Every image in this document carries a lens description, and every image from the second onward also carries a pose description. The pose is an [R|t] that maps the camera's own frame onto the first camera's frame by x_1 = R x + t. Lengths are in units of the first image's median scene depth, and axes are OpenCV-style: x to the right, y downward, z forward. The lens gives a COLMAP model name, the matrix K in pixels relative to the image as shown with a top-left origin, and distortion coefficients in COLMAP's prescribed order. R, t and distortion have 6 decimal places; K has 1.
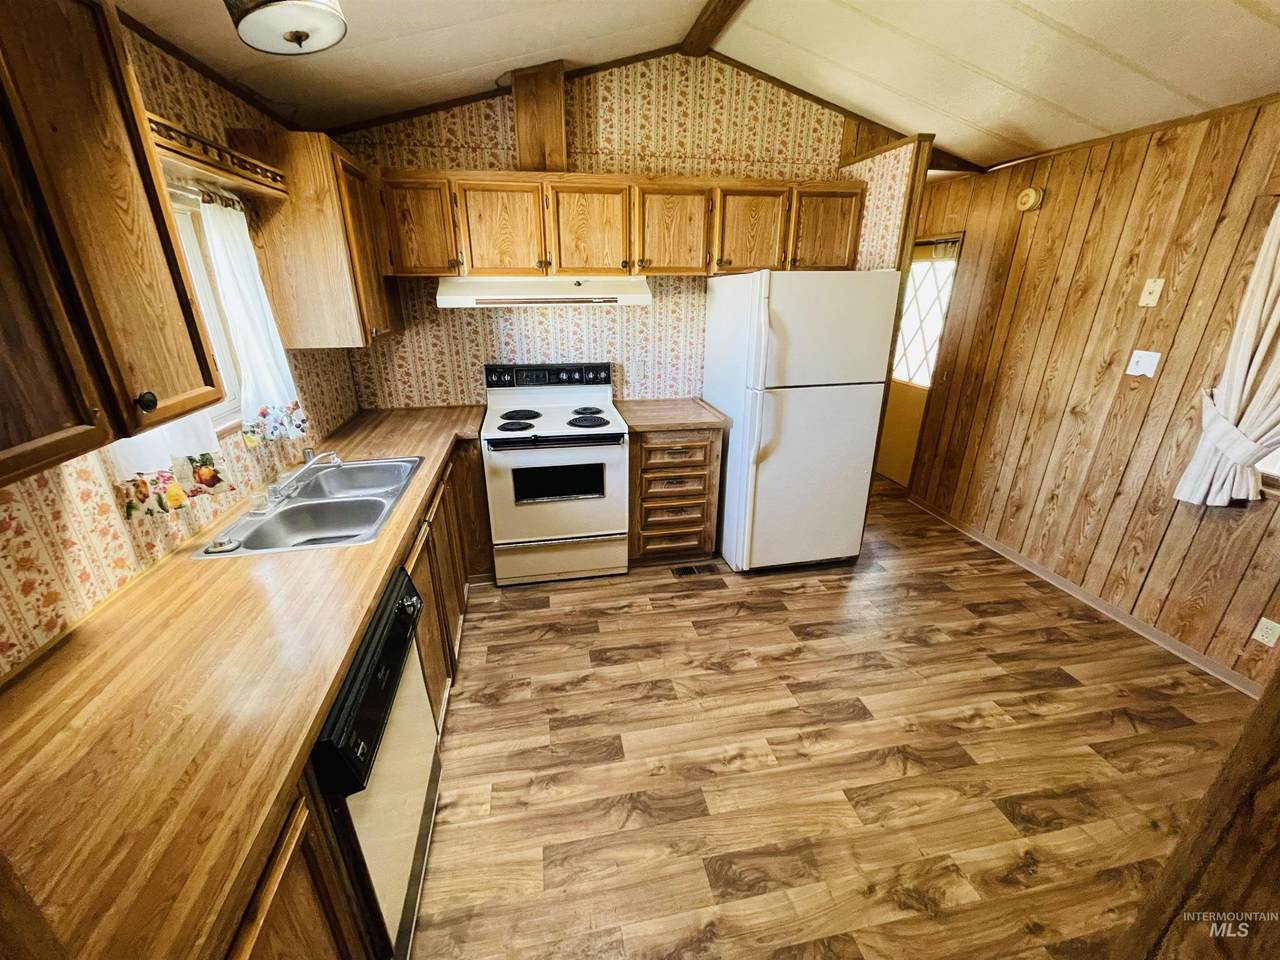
lens RADIAL K [[513.2, 0, 635.7], [0, 513.2, 479.1], [0, 0, 1]] dist [0.003424, 0.001014]
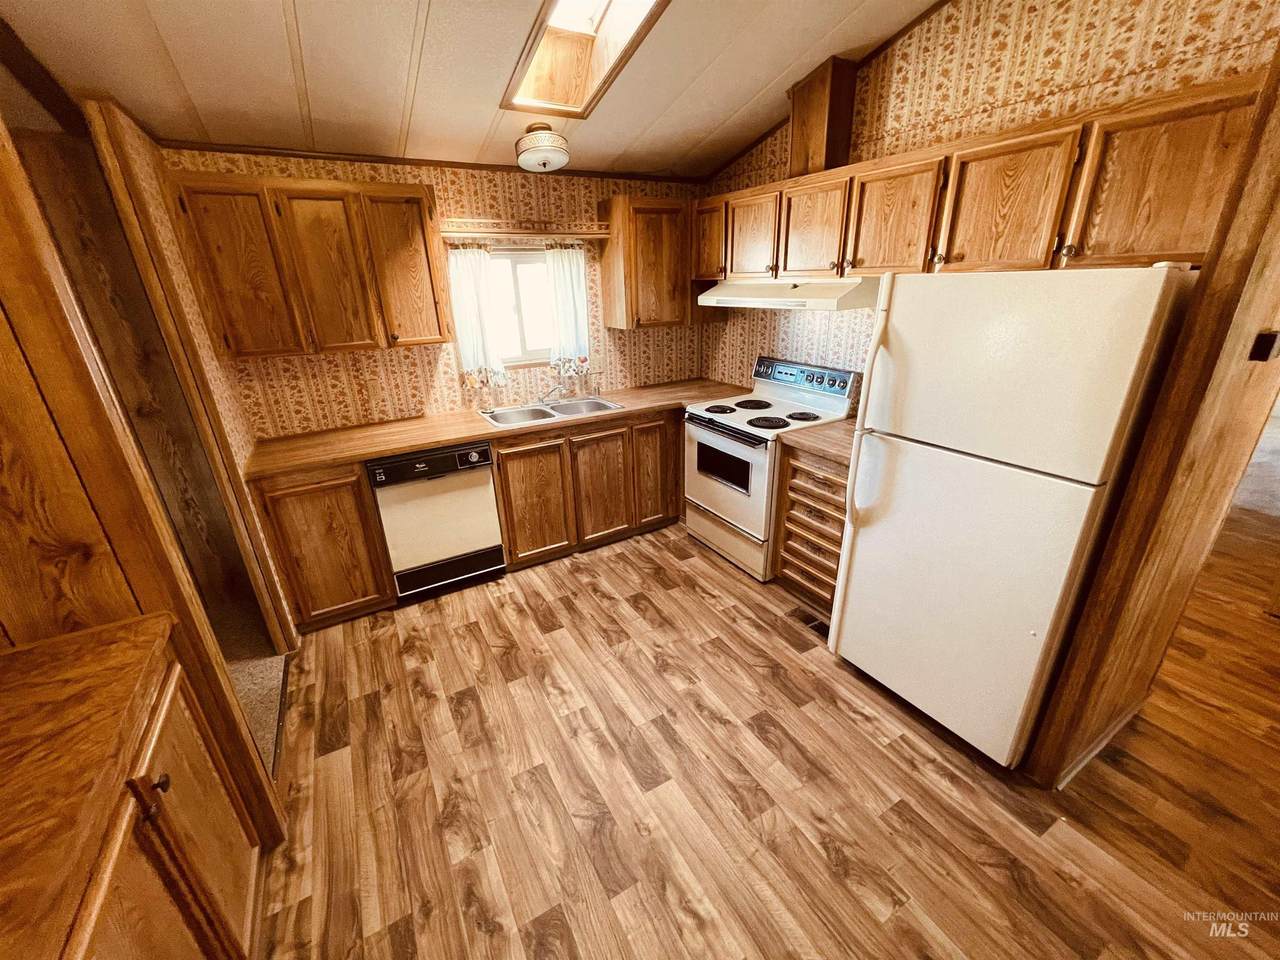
lens RADIAL K [[513.2, 0, 641.9], [0, 513.2, 481.5], [0, 0, 1]] dist [0.003424, 0.001014]
pose [[0.337490, 0.344717, -0.875940, 0.768571], [-0.314105, 0.918442, 0.240422, -0.173931], [0.887378, 0.193997, 0.418242, 0.380447]]
